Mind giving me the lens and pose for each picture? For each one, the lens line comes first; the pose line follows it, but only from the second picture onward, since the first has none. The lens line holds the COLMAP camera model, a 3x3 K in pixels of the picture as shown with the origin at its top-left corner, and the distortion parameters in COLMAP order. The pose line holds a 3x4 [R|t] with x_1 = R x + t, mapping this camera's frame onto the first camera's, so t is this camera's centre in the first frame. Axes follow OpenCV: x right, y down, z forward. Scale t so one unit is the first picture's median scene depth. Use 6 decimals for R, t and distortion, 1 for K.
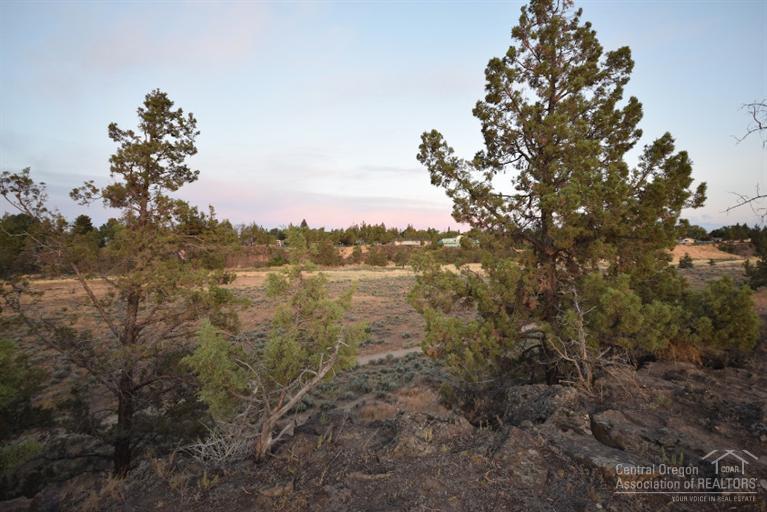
lens RADIAL K [[340.2, 0, 380.9], [0, 340.2, 255.1], [0, 0, 1]] dist [0.009215, -0.011938]
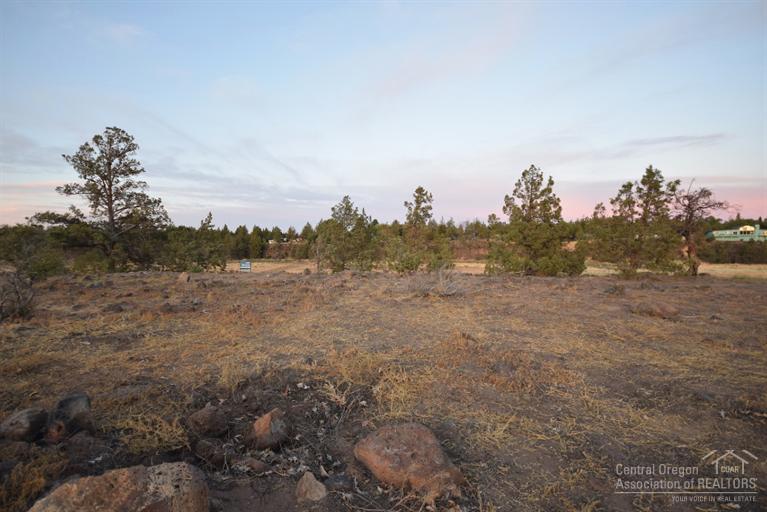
lens RADIAL K [[338.0, 0, 379.8], [0, 338.0, 256.8], [0, 0, 1]] dist [0.009066, -0.012470]
pose [[0.799055, 0.028953, -0.600561, 0.041141], [-0.014144, 0.999469, 0.029365, -0.001137], [0.601092, -0.014970, 0.799040, -0.072432]]
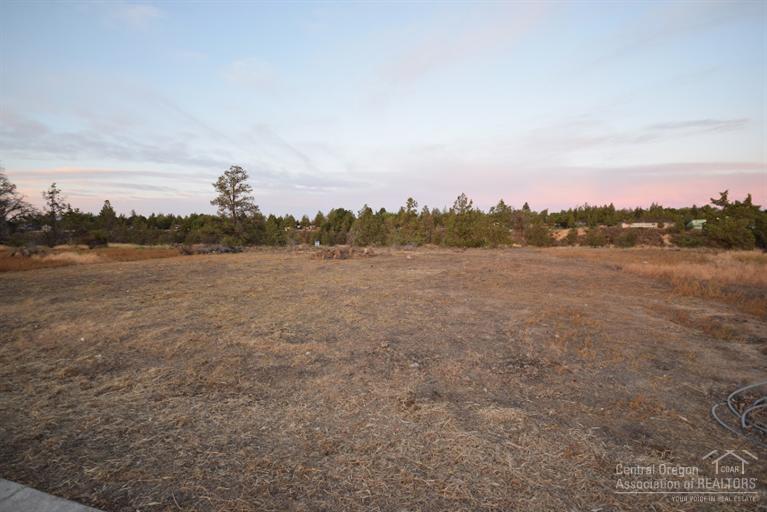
lens RADIAL K [[340.1, 0, 380.9], [0, 340.1, 260.1], [0, 0, 1]] dist [0.003604, -0.000584]
pose [[0.787902, 0.061142, -0.612757, 0.105784], [-0.017156, 0.996852, 0.077408, -0.001424], [0.615561, -0.050478, 0.786471, -0.156839]]
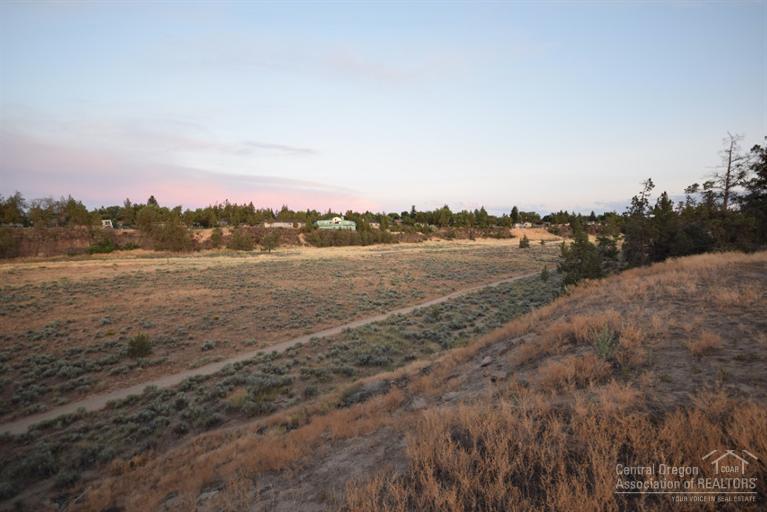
lens RADIAL K [[340.1, 0, 380.9], [0, 340.1, 260.1], [0, 0, 1]] dist [0.003604, -0.000584]
pose [[0.947391, -0.026728, 0.318962, 0.046872], [0.005717, 0.997761, 0.066630, -0.000561], [-0.320029, -0.061301, 0.945423, 0.040722]]
